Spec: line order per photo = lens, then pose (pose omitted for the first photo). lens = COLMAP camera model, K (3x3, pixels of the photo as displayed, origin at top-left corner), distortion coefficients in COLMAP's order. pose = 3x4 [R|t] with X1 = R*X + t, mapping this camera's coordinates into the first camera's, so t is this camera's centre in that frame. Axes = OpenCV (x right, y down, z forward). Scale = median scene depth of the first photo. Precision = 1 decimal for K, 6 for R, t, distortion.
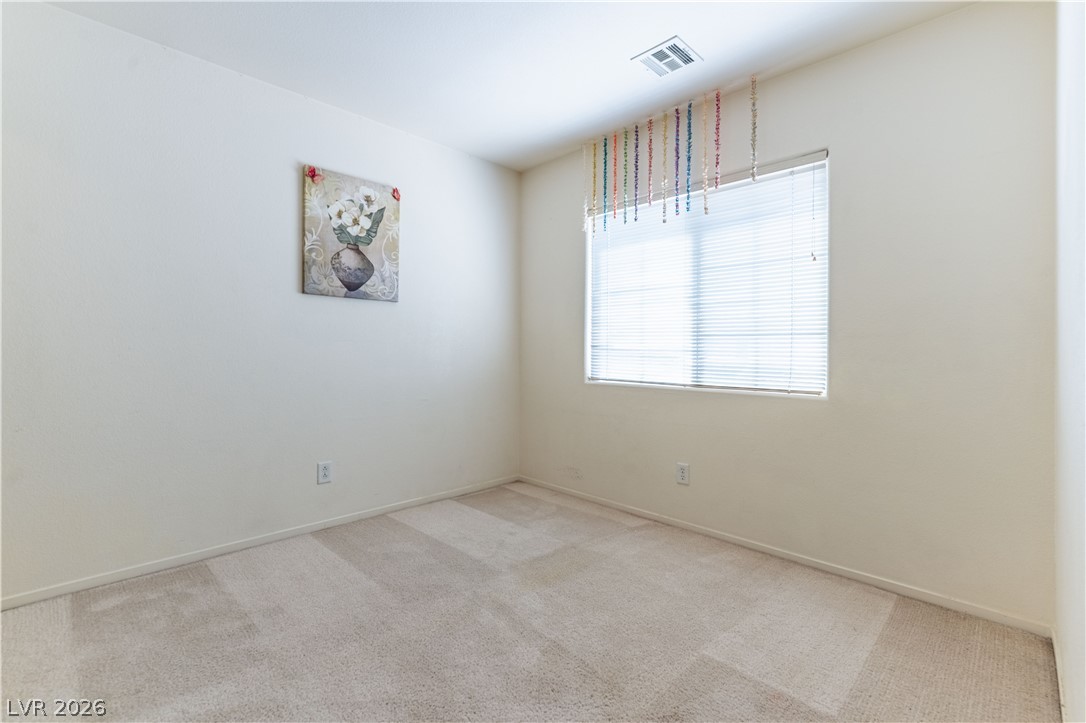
lens RADIAL K [[483.1, 0, 555.4], [0, 483.1, 355.5], [0, 0, 1]] dist [-0.000357, -0.000380]
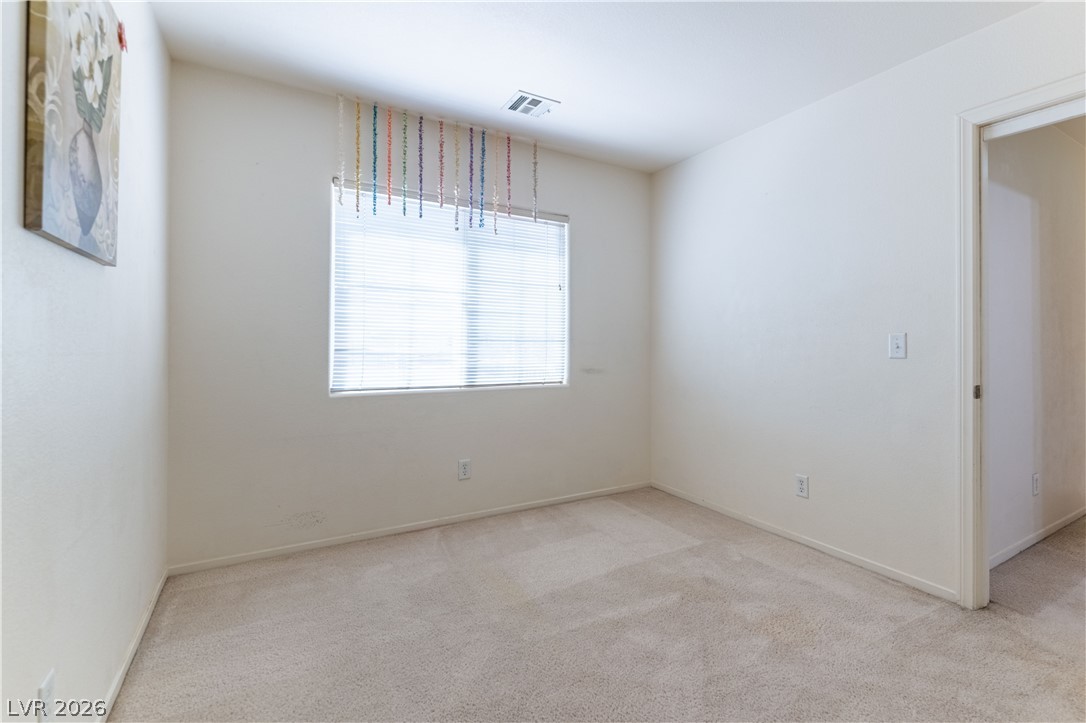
lens RADIAL K [[491.2, 0, 594.3], [0, 491.2, 343.1], [0, 0, 1]] dist [-0.003288, -0.000523]
pose [[0.229084, -0.008719, 0.973368, -0.726172], [0.001208, 0.999962, 0.008673, -0.043604], [-0.973406, -0.000811, 0.229086, 0.476795]]
